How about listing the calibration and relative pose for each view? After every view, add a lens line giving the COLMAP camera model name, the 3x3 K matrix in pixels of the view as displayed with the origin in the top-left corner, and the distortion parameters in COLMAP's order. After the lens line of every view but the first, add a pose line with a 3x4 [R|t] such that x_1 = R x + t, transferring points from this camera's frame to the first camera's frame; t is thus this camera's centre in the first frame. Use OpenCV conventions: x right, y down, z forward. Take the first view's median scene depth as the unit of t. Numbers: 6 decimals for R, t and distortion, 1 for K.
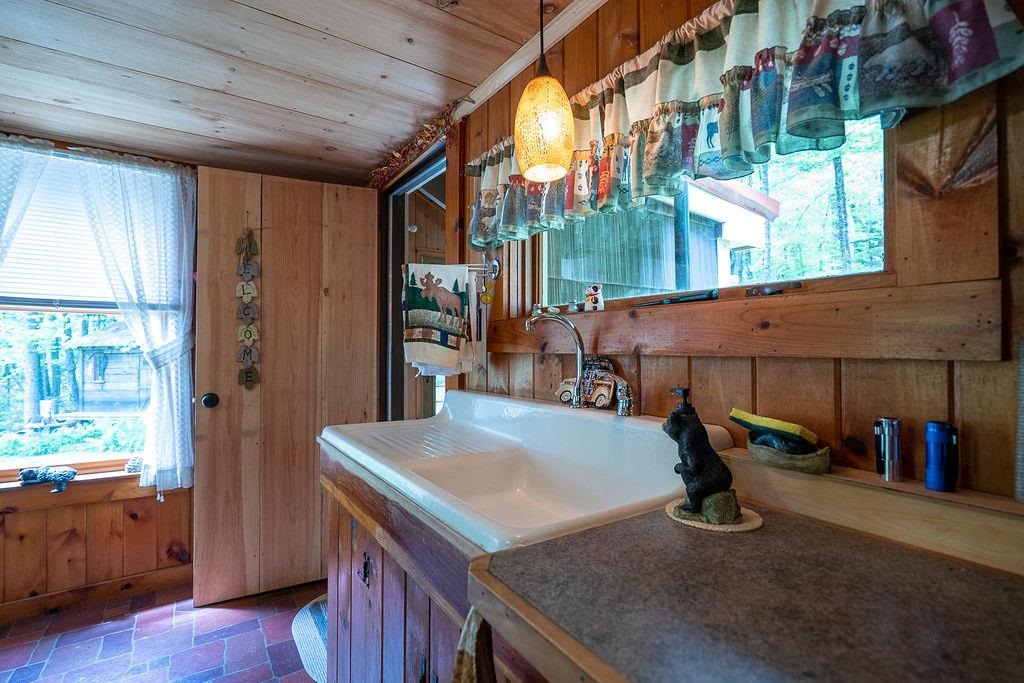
lens RADIAL K [[476.7, 0, 505.7], [0, 476.7, 343.2], [0, 0, 1]] dist [0.000911, 0.000894]
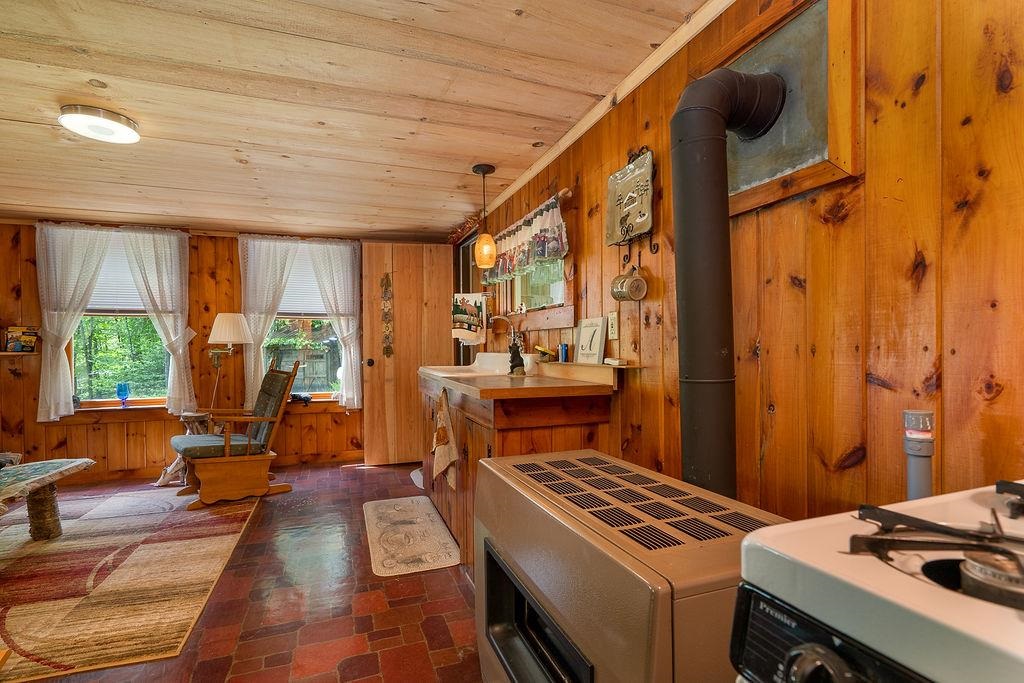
lens RADIAL K [[476.7, 0, 500.2], [0, 476.7, 361.9], [0, 0, 1]] dist [0.000911, 0.000894]
pose [[0.970174, 0.001694, -0.242404, 0.477421], [0.008155, 0.999181, 0.039621, 0.056908], [0.242273, -0.040416, 0.969366, -0.984114]]
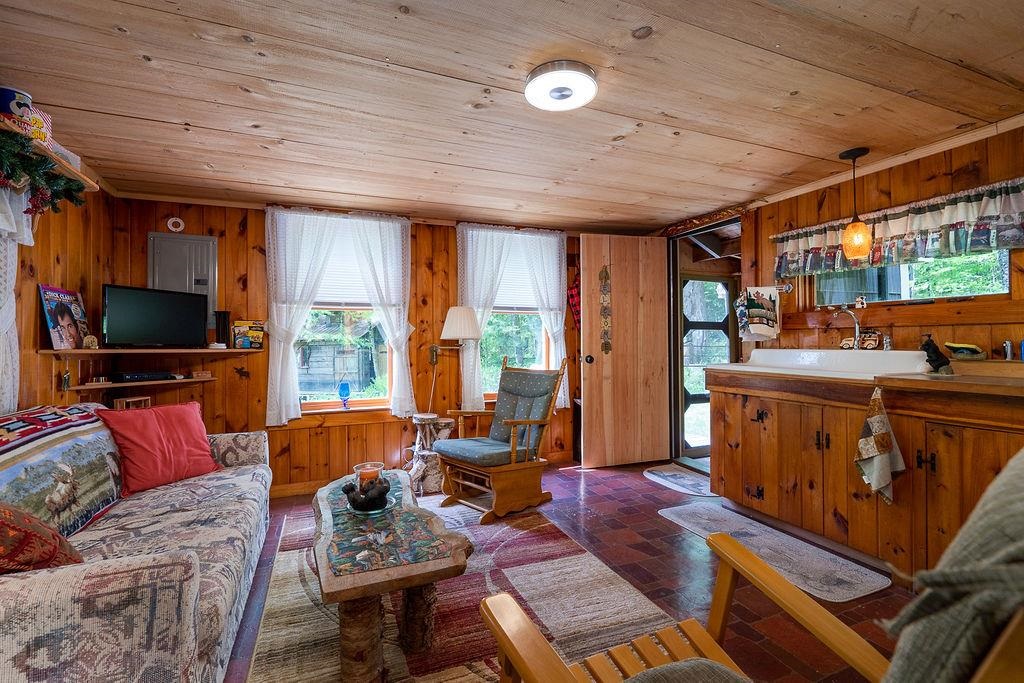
lens RADIAL K [[476.7, 0, 493.7], [0, 476.7, 341.9], [0, 0, 1]] dist [0.000911, 0.000894]
pose [[0.980662, -0.005541, -0.195632, -0.779287], [0.007113, 0.999948, 0.007335, 0.045311], [0.195581, -0.008585, 0.980650, -1.124140]]
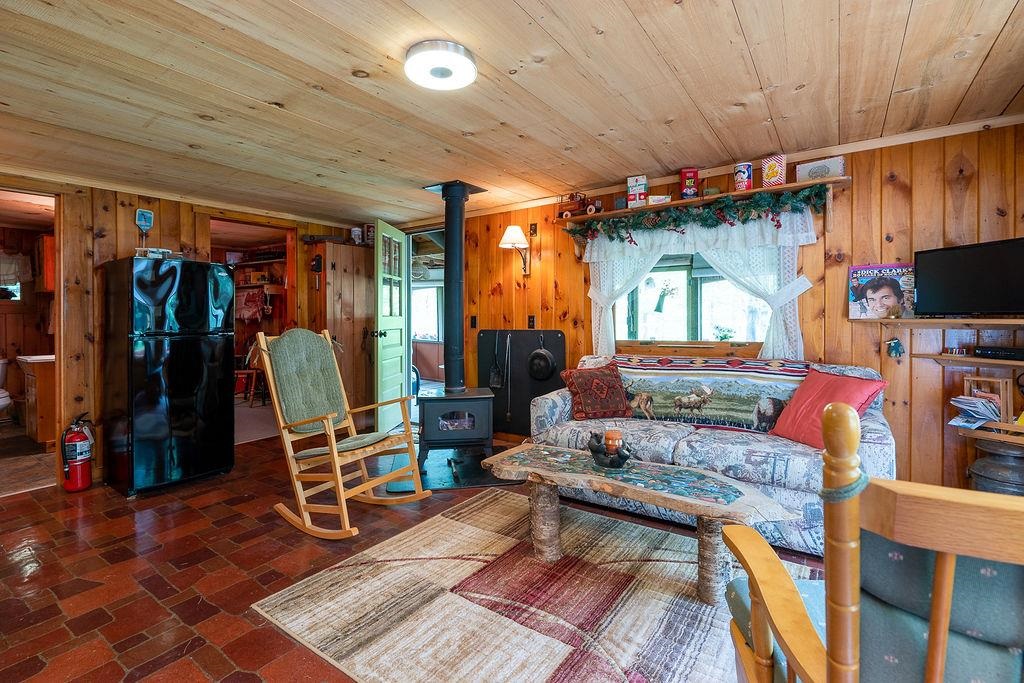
lens RADIAL K [[476.7, 0, 516.6], [0, 476.7, 313.8], [0, 0, 1]] dist [0.000911, 0.000894]
pose [[-0.931496, 0.006765, -0.363689, -0.595187], [0.017777, 0.999479, -0.026942, 0.072287], [0.363317, -0.031562, -0.931131, 1.067894]]
